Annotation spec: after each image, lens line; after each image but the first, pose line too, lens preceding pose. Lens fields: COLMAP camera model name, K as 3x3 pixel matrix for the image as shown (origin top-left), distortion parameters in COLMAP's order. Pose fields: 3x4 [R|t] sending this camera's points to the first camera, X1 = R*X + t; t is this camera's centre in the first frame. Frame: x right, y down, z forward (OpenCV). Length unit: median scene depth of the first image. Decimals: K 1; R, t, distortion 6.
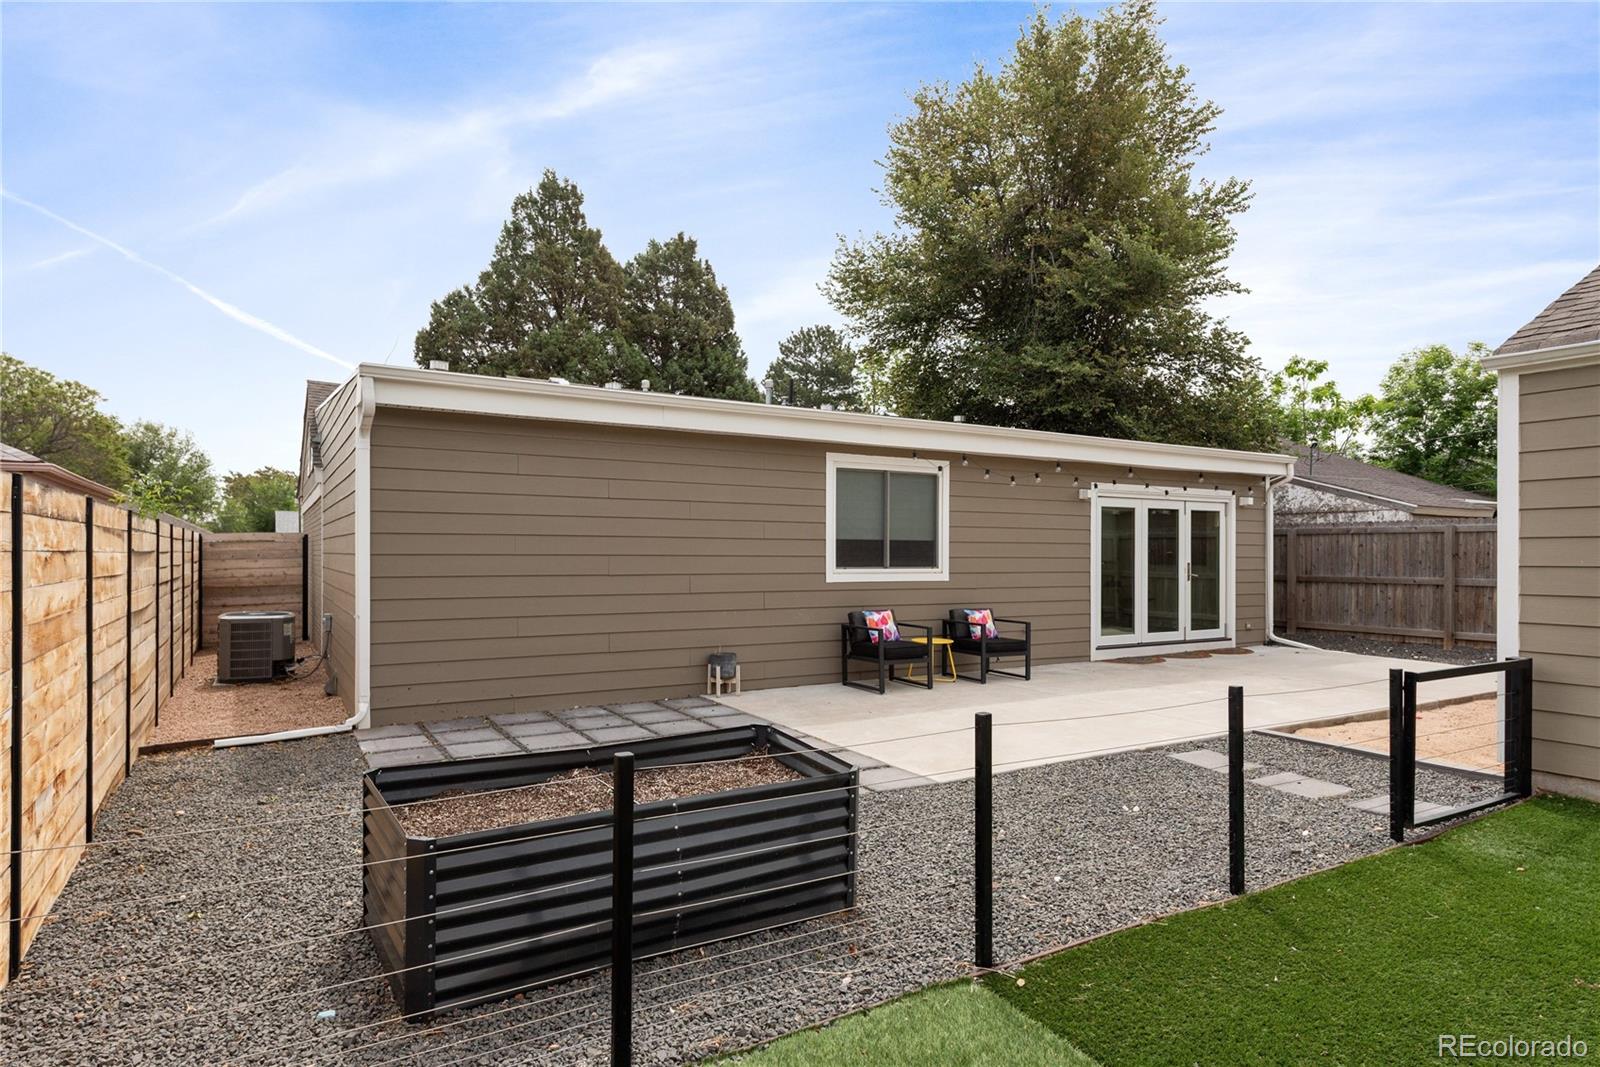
lens RADIAL K [[908.0, 0, 798.2], [0, 908.0, 560.1], [0, 0, 1]] dist [0.018914, -0.000521]
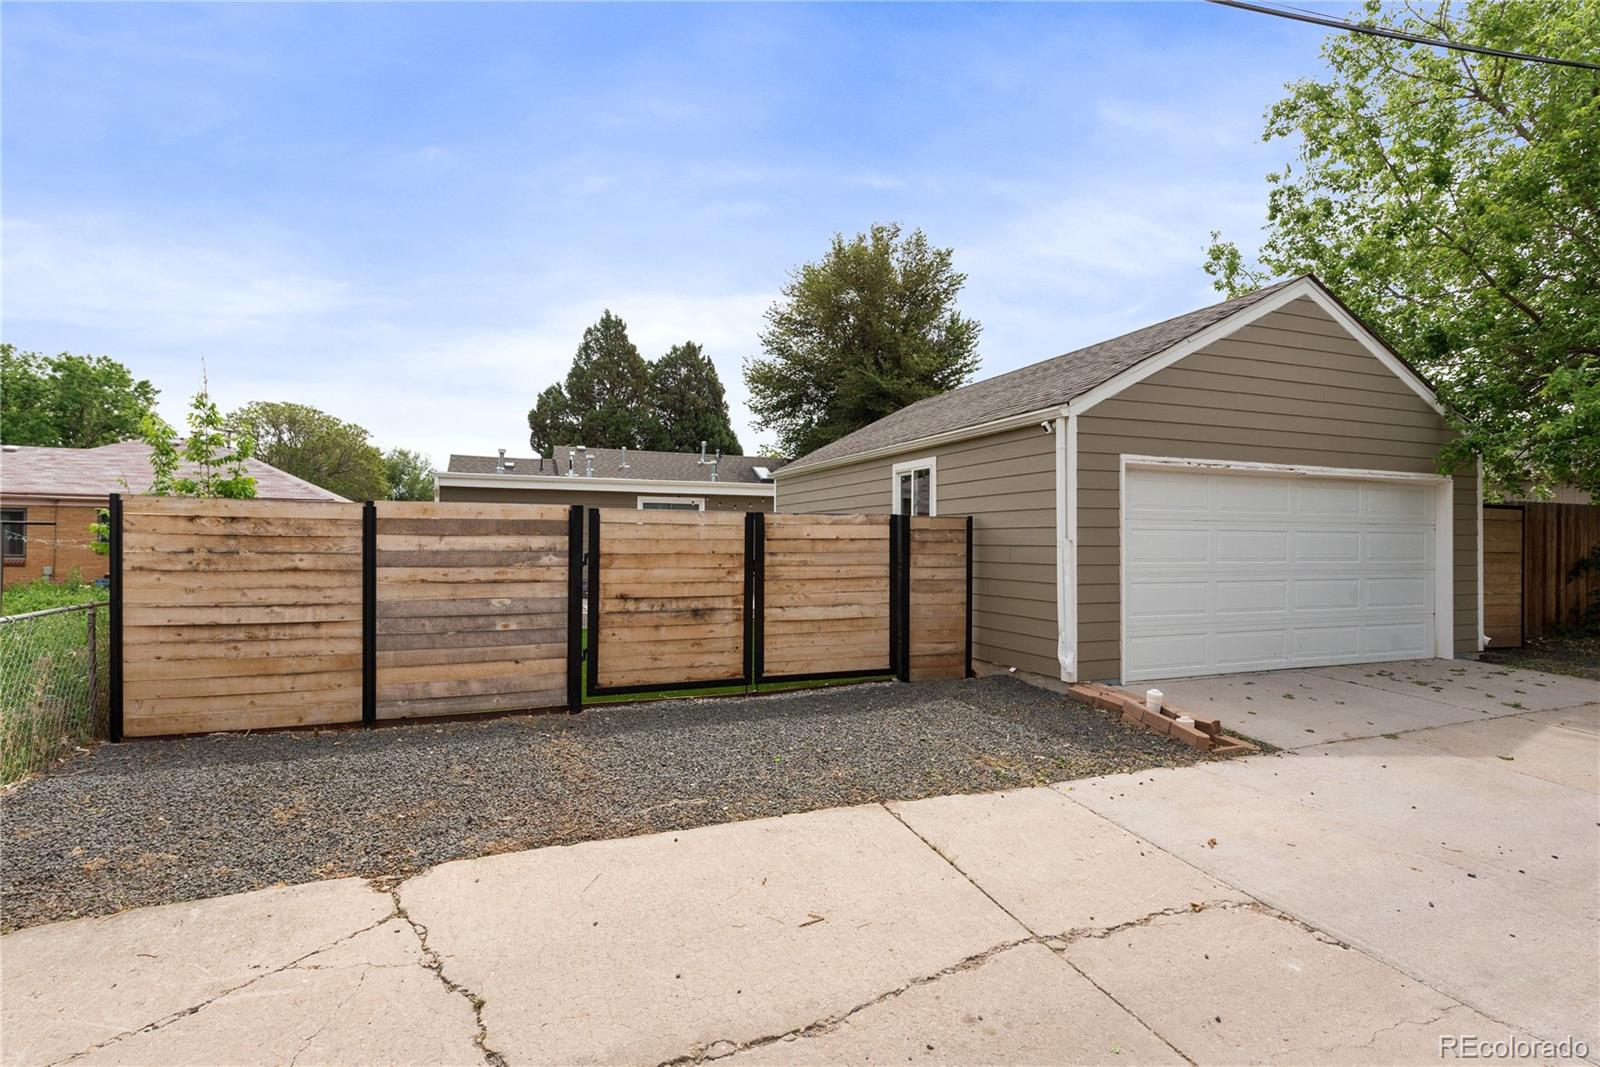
lens RADIAL K [[777.4, 0, 800.0], [0, 777.4, 533.5], [0, 0, 1]] dist [0.016351, -0.008859]
pose [[0.988796, -0.002627, -0.149252, 0.283941], [-0.000056, 0.999839, -0.017971, 0.004058], [0.149275, 0.017778, 0.988636, -0.340536]]
